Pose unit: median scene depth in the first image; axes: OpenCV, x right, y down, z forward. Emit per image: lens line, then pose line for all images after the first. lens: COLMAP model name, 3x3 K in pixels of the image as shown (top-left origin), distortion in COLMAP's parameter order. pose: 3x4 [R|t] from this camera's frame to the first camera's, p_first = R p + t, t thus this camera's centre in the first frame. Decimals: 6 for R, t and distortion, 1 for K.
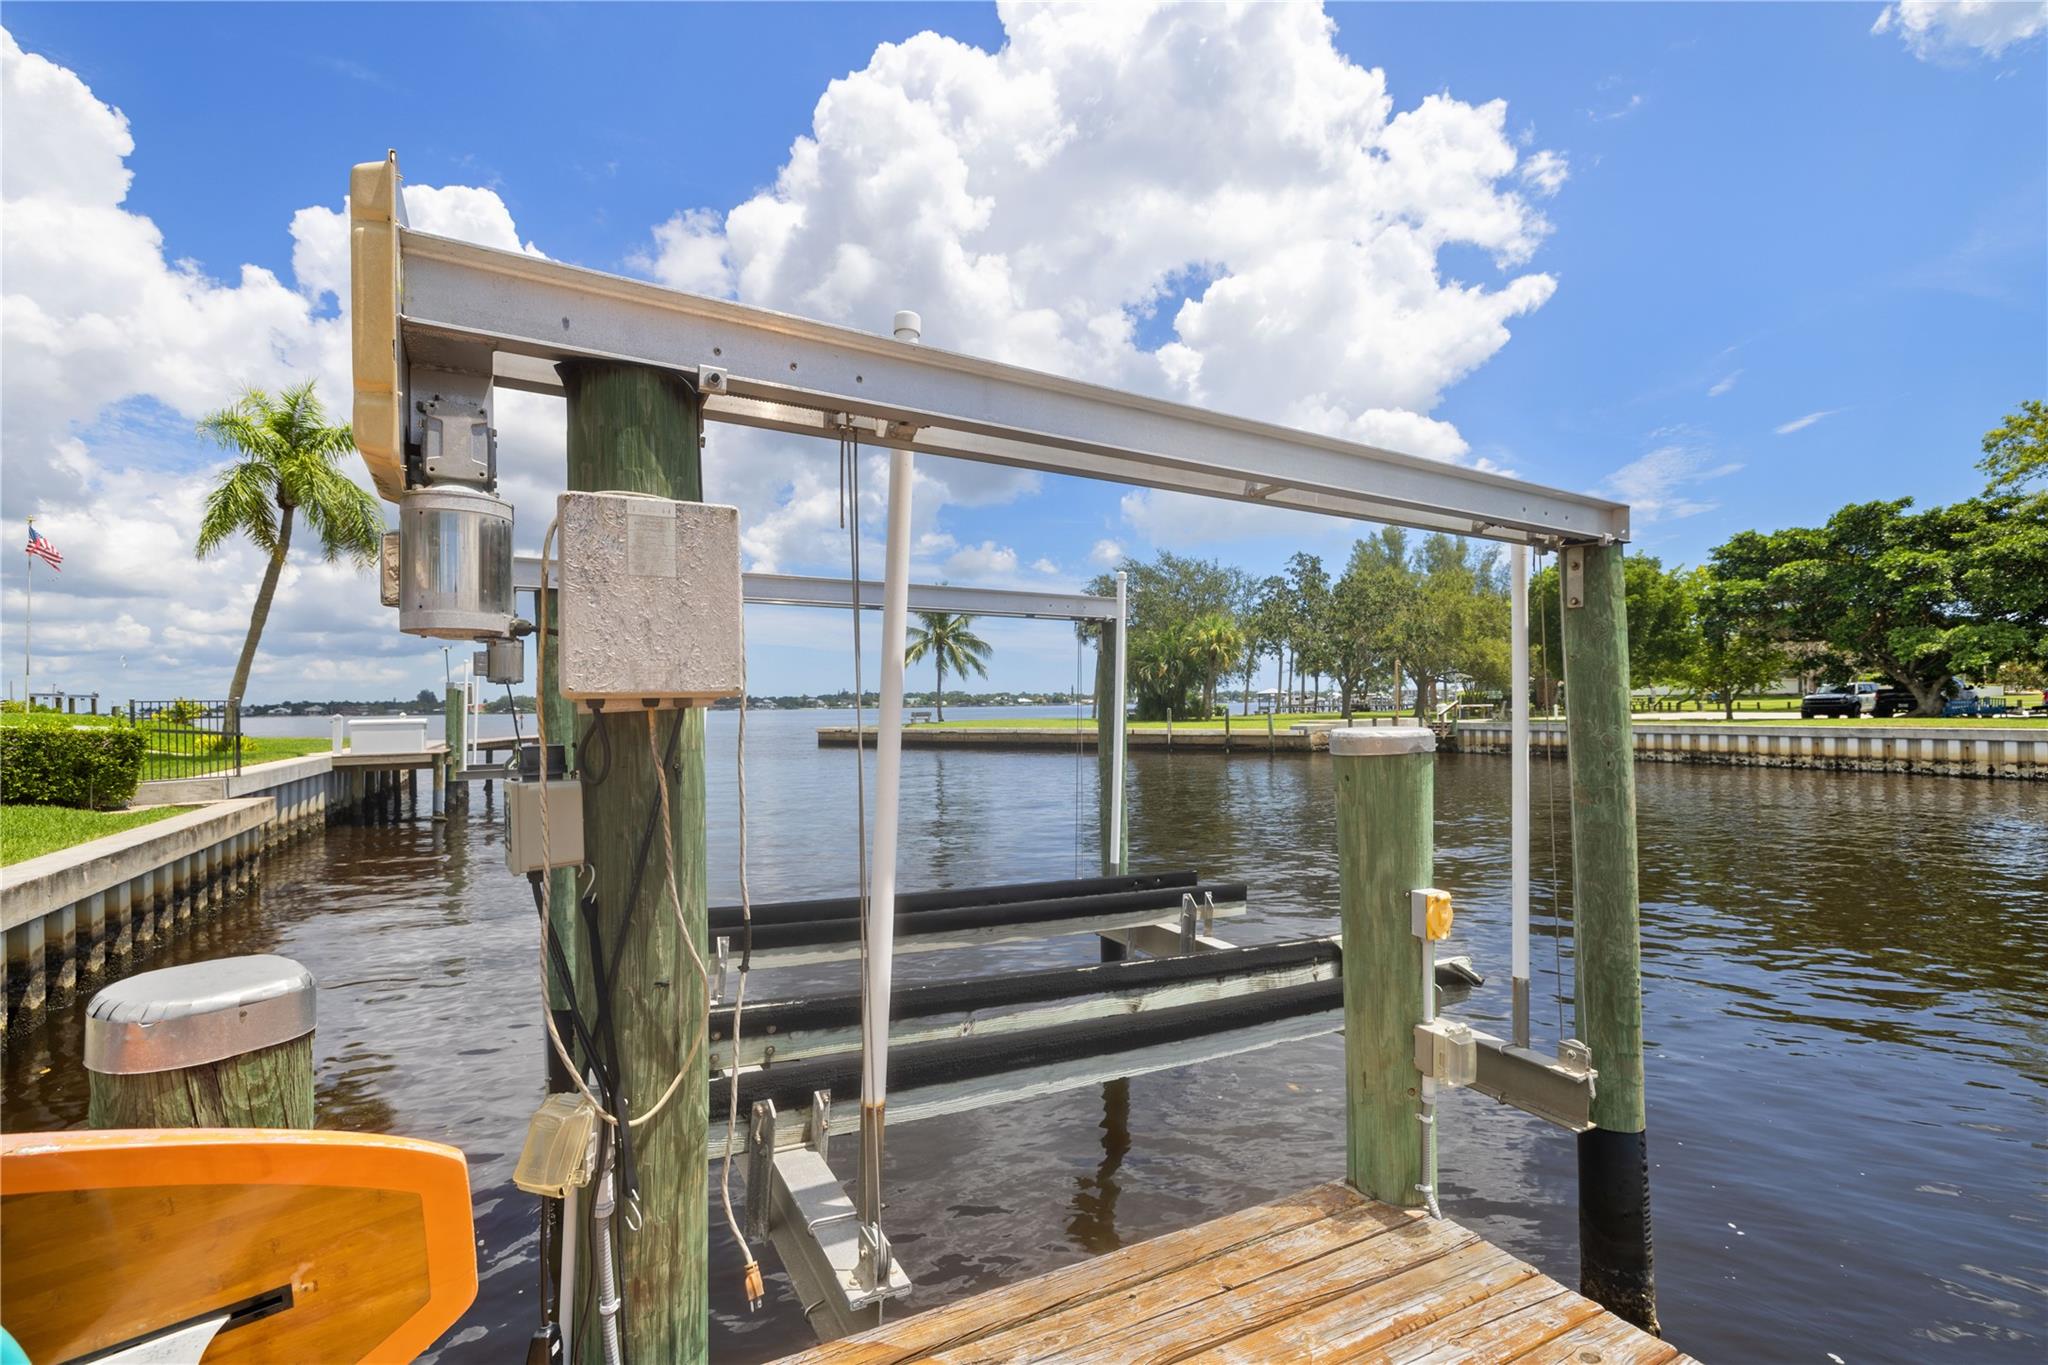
lens RADIAL K [[863.5, 0, 1023.4], [0, 863.5, 684.8], [0, 0, 1]] dist [0.002656, -0.000140]
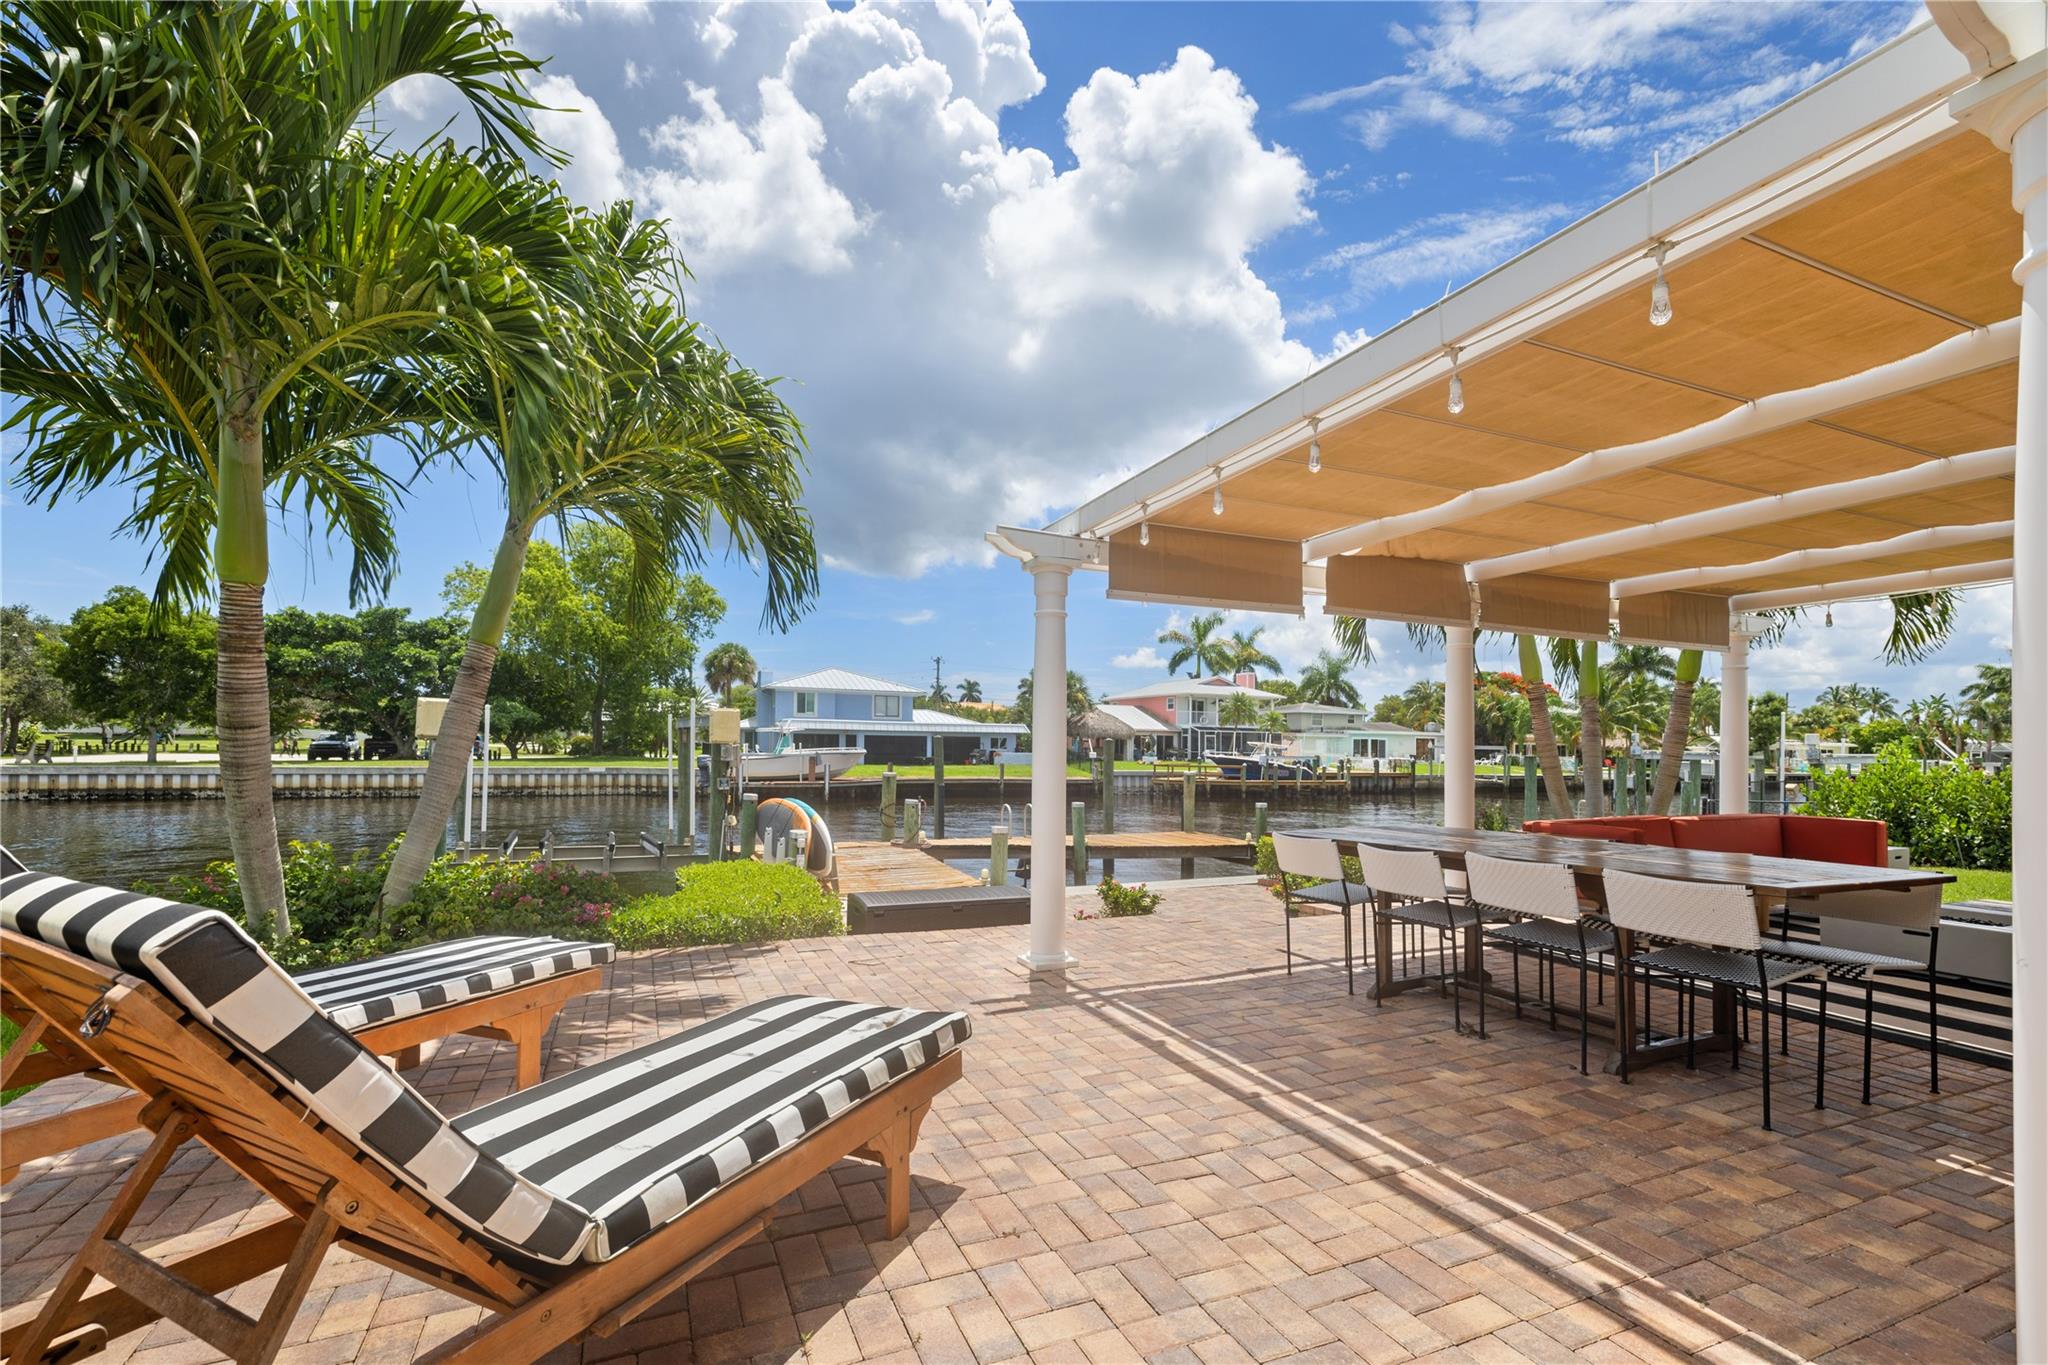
lens RADIAL K [[901.0, 0, 1028.2], [0, 901.0, 749.7], [0, 0, 1]] dist [0.004470, 0.000544]
pose [[0.039576, 0.008673, 0.999179, -0.280715], [-0.039370, 0.999199, -0.007113, -0.006042], [-0.998441, -0.039056, 0.039886, -0.066699]]
